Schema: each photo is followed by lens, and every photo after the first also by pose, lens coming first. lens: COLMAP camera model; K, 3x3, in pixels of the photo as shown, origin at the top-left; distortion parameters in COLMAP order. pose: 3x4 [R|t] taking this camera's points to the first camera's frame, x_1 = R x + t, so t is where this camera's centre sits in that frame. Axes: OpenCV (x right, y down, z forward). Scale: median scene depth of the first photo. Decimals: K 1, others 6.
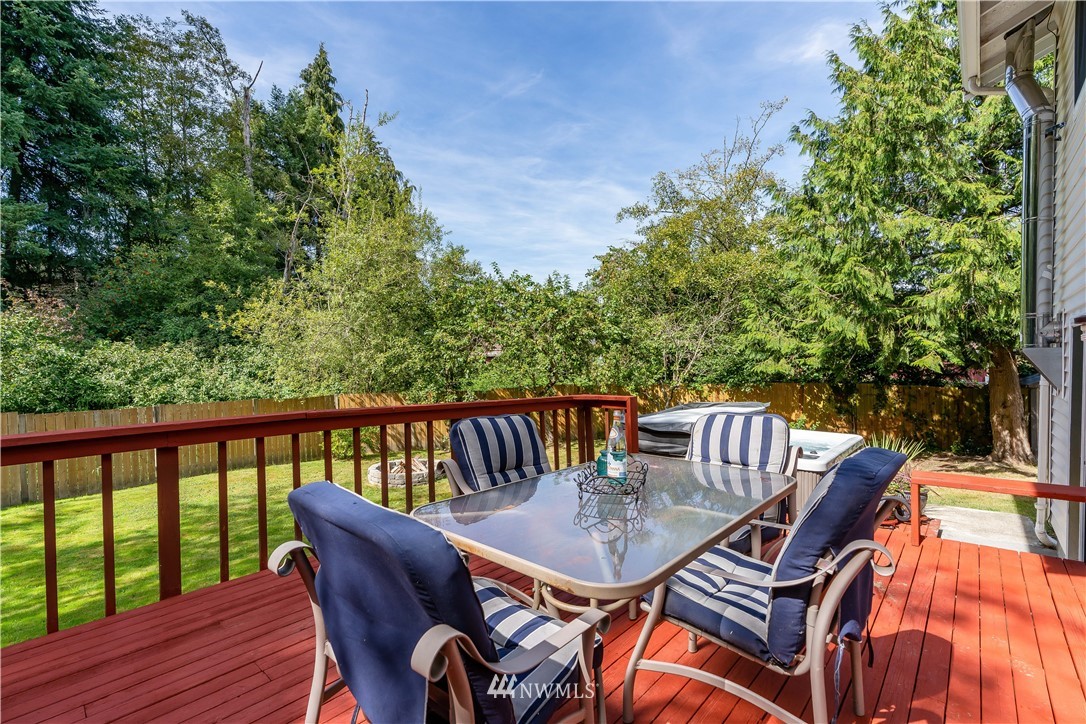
lens RADIAL K [[514.5, 0, 535.9], [0, 514.5, 364.3], [0, 0, 1]] dist [0.018144, -0.003452]
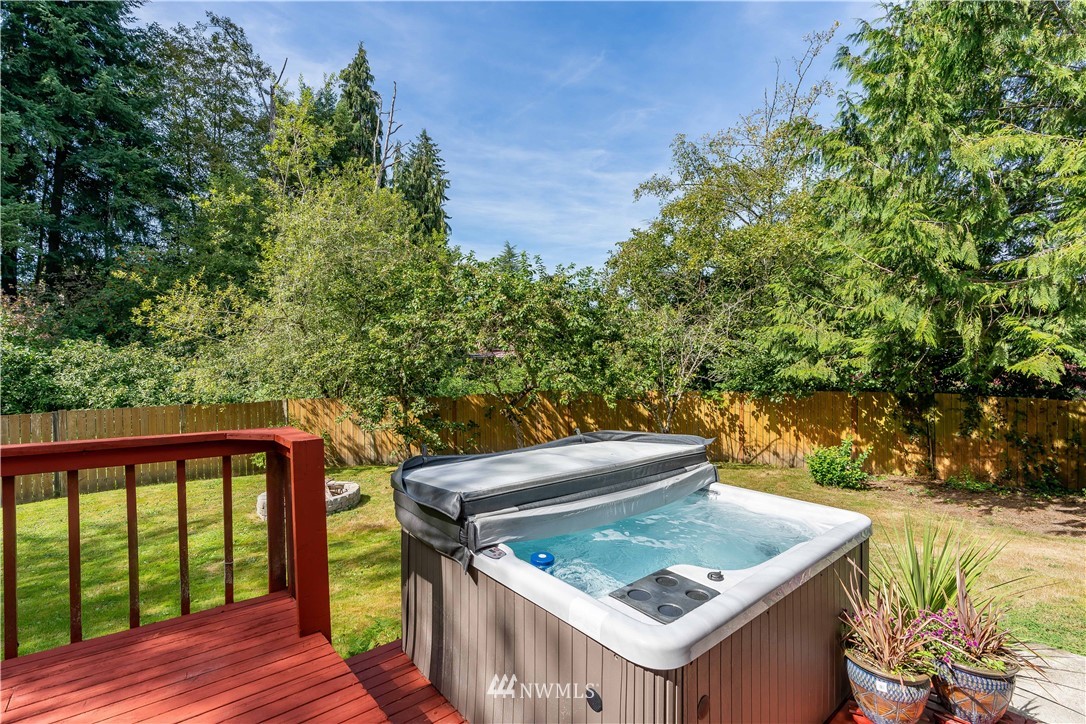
lens RADIAL K [[525.6, 0, 521.9], [0, 525.6, 364.8], [0, 0, 1]] dist [0.012374, 0.002743]
pose [[0.987749, 0.002503, -0.156033, 0.136618], [-0.002708, 0.999996, -0.001101, -0.000739], [0.156030, 0.001510, 0.987751, 0.145333]]
